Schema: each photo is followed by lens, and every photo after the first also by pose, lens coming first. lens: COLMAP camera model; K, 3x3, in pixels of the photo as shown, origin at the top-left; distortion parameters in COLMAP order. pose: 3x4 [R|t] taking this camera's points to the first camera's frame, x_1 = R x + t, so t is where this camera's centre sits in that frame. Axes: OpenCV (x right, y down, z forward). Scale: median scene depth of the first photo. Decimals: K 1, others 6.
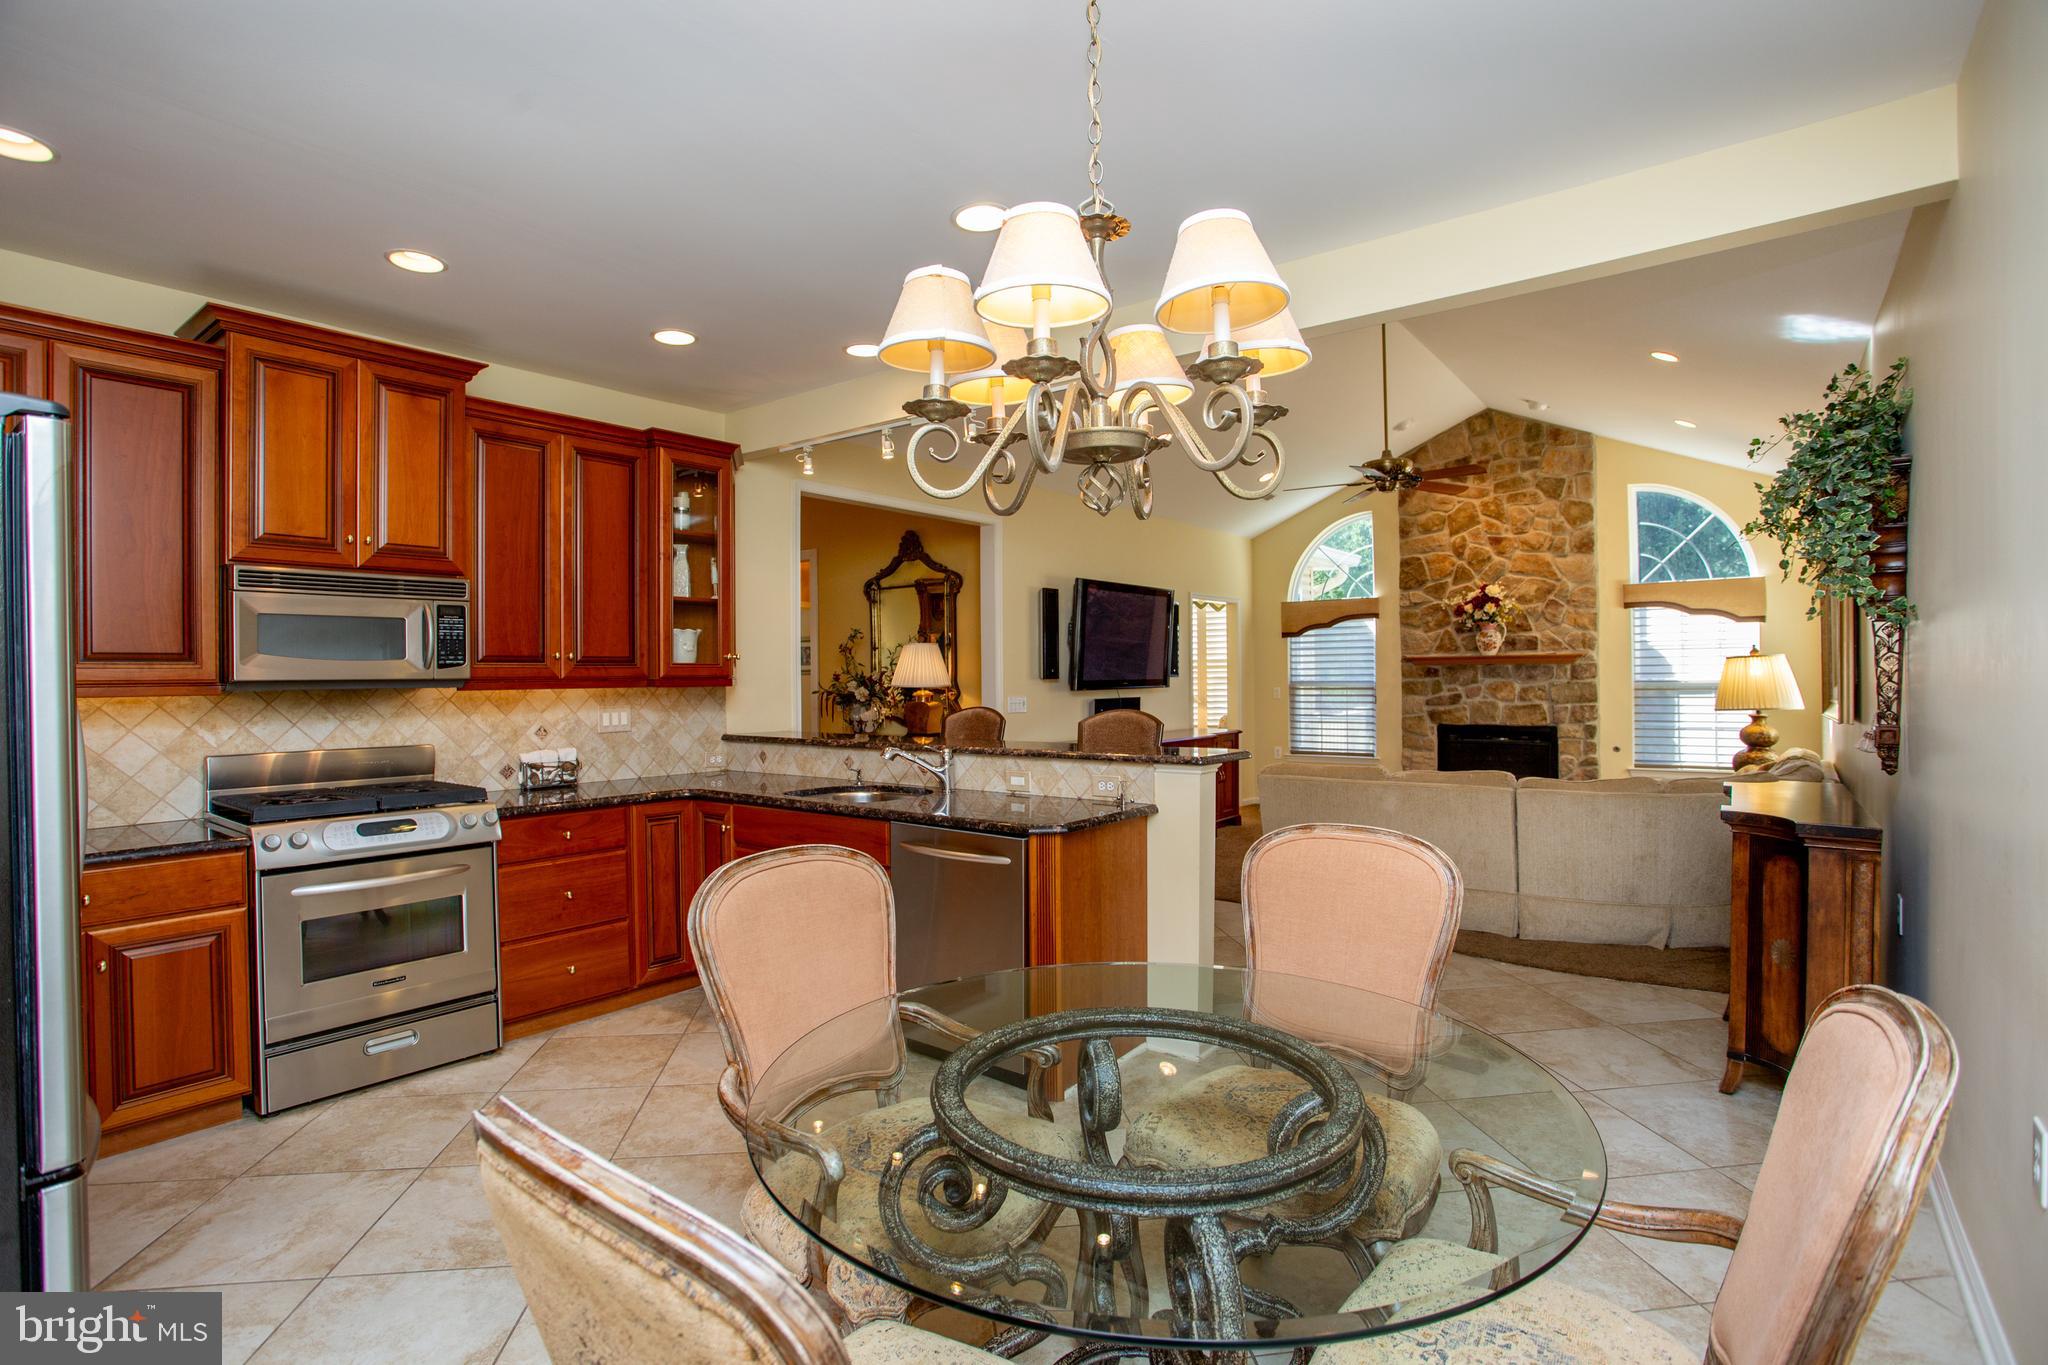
lens RADIAL K [[999.7, 0, 1023.6], [0, 999.7, 675.1], [0, 0, 1]] dist [-0.080289, 0.039727]
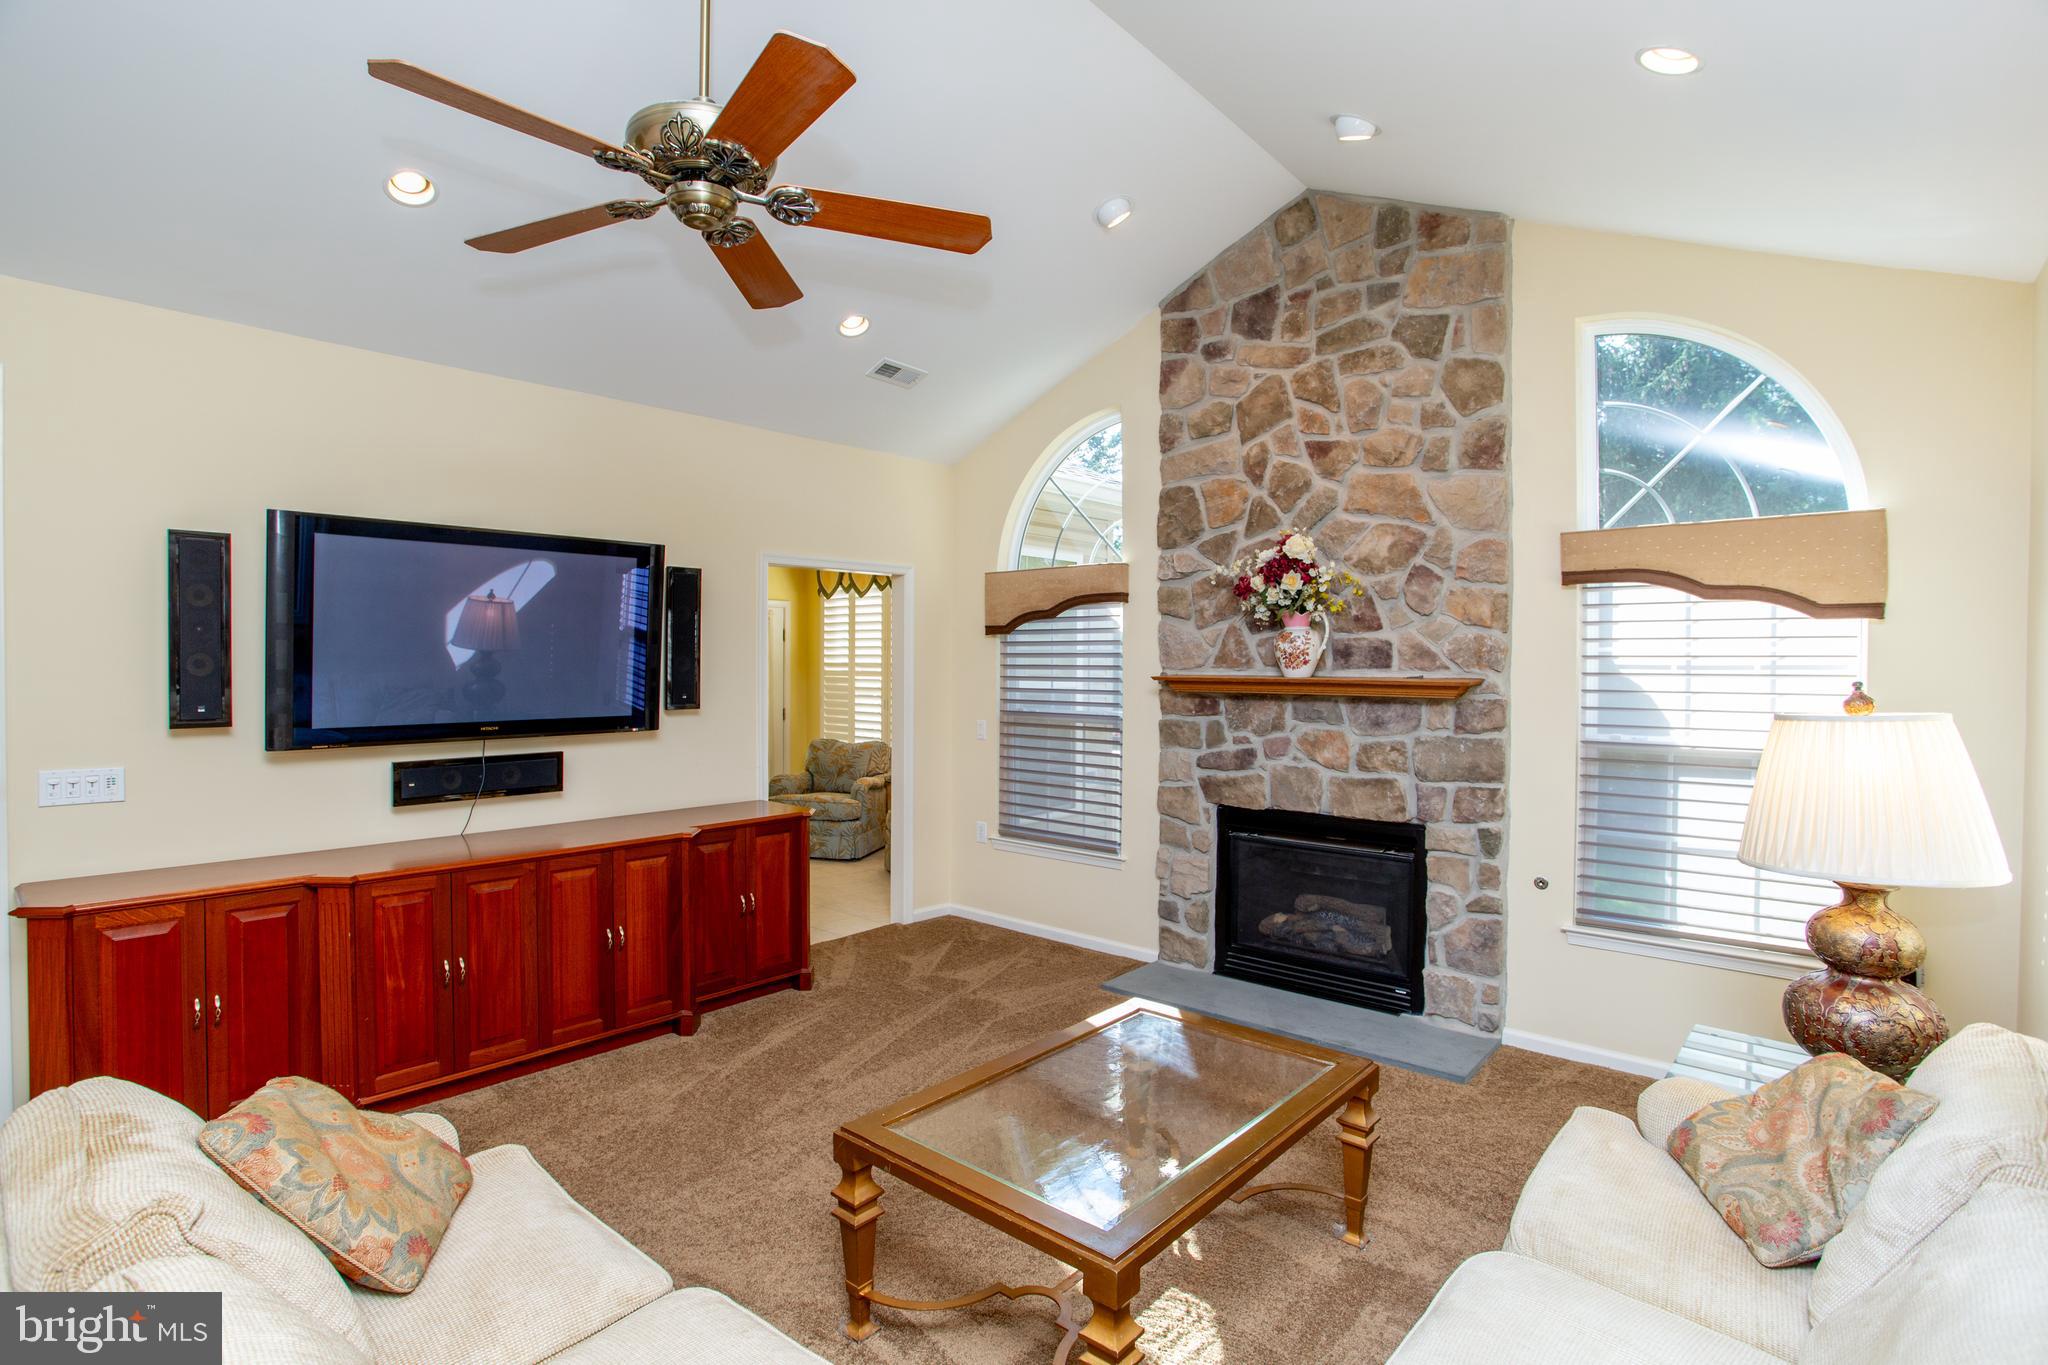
lens RADIAL K [[991.4, 0, 1026.0], [0, 991.4, 676.8], [0, 0, 1]] dist [-0.095507, 0.049925]
pose [[0.997470, 0.015114, -0.069468, 0.375426], [-0.013836, 0.999727, 0.018844, -0.028286], [0.069734, -0.017835, 0.997406, 0.498577]]
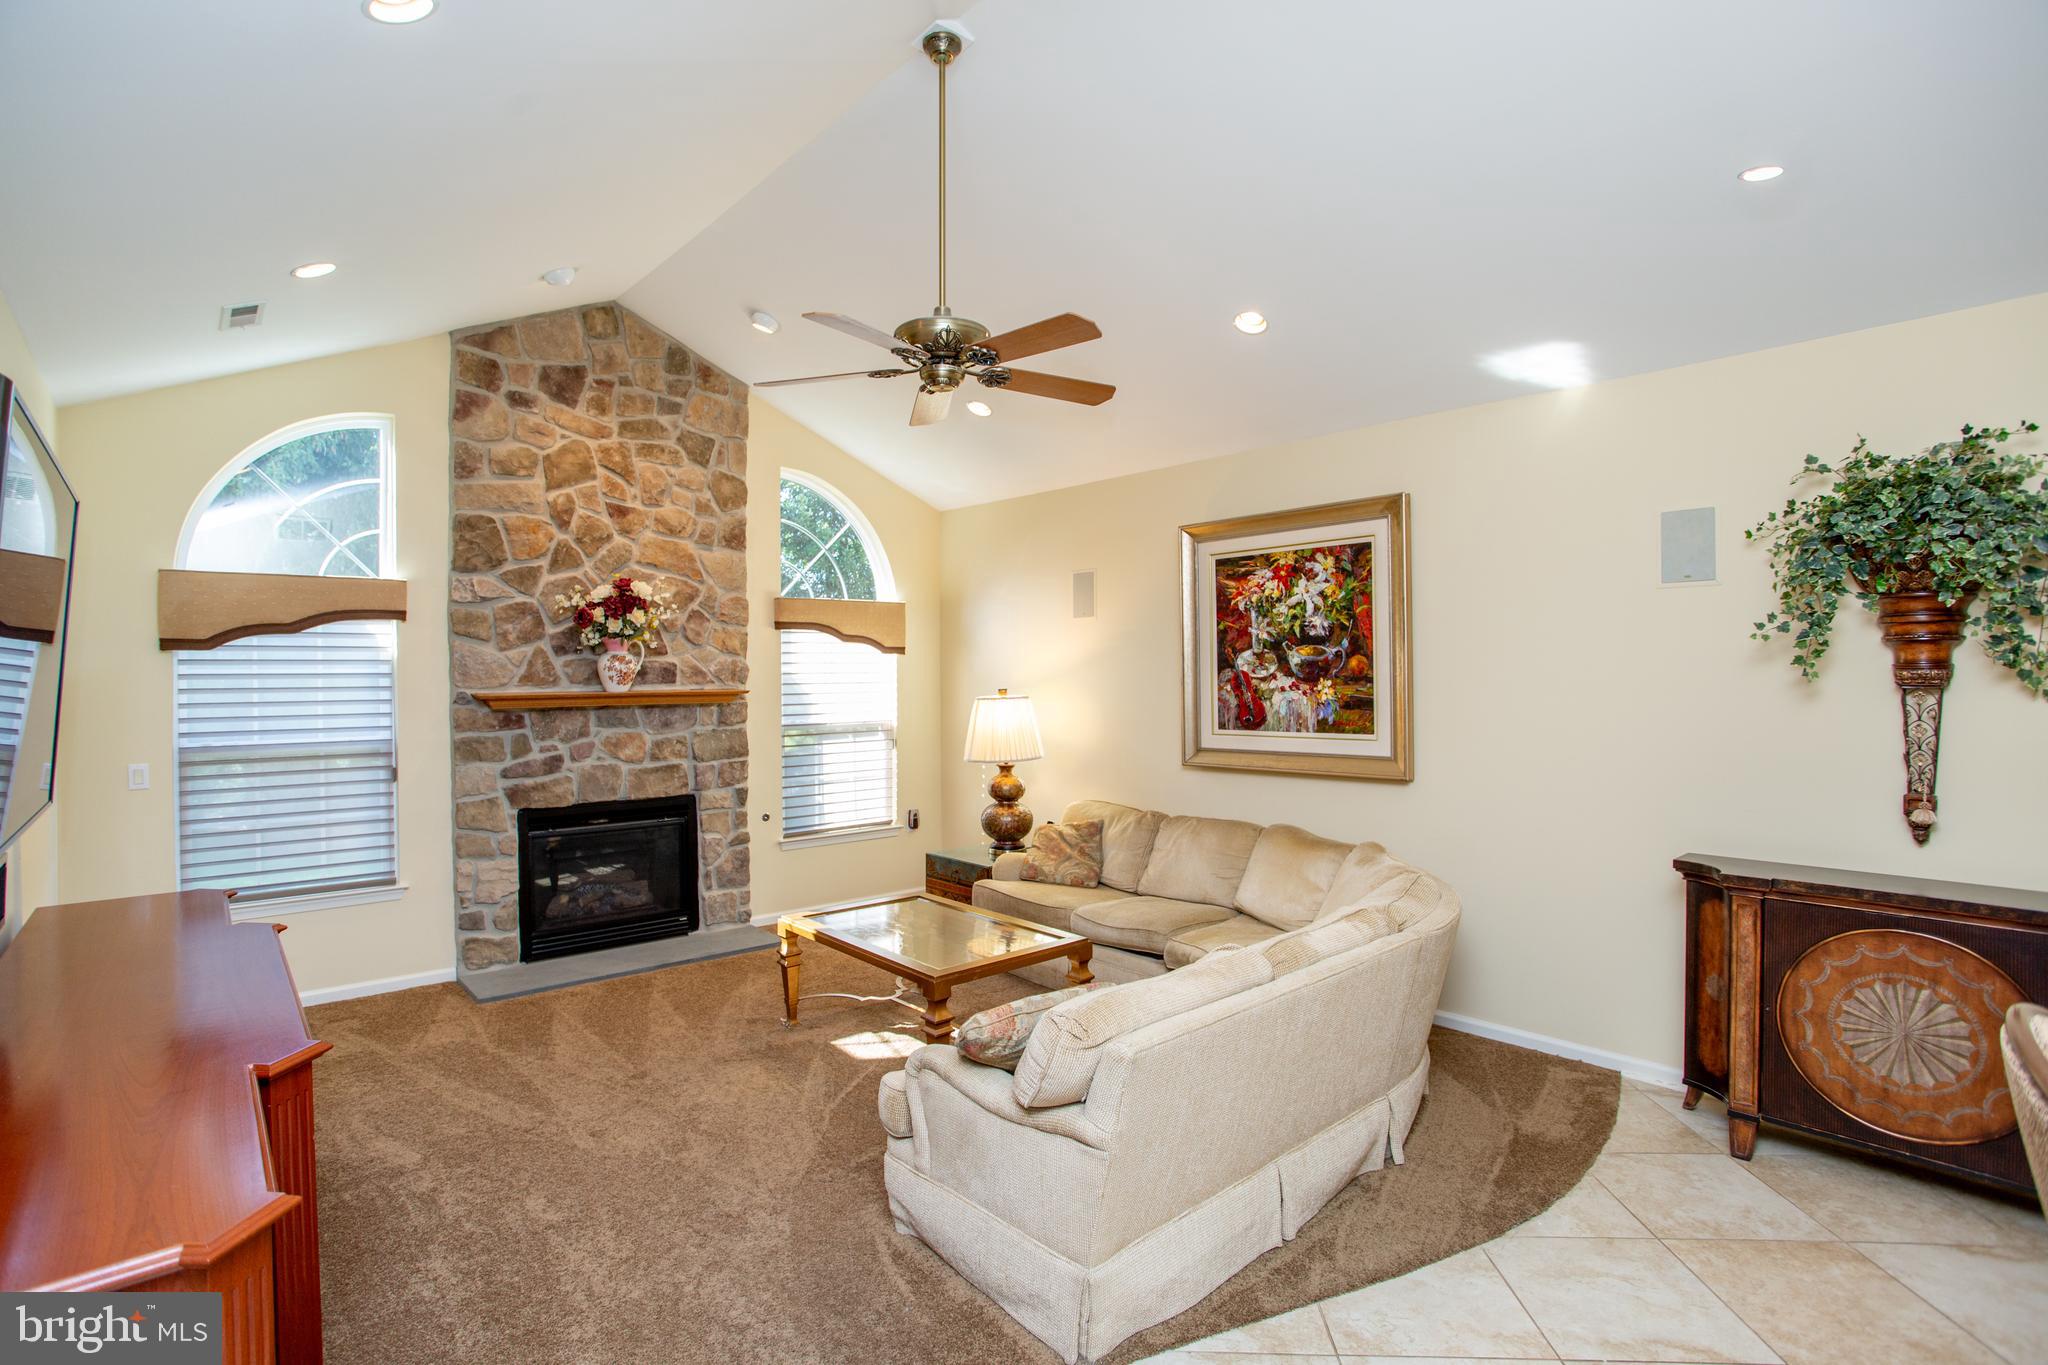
lens RADIAL K [[991.4, 0, 1026.0], [0, 991.4, 676.8], [0, 0, 1]] dist [-0.095507, 0.049925]
pose [[0.193852, 0.005949, 0.981013, -0.087539], [0.005042, 0.999962, -0.007060, -0.024249], [-0.981018, 0.006315, 0.193815, 0.633881]]
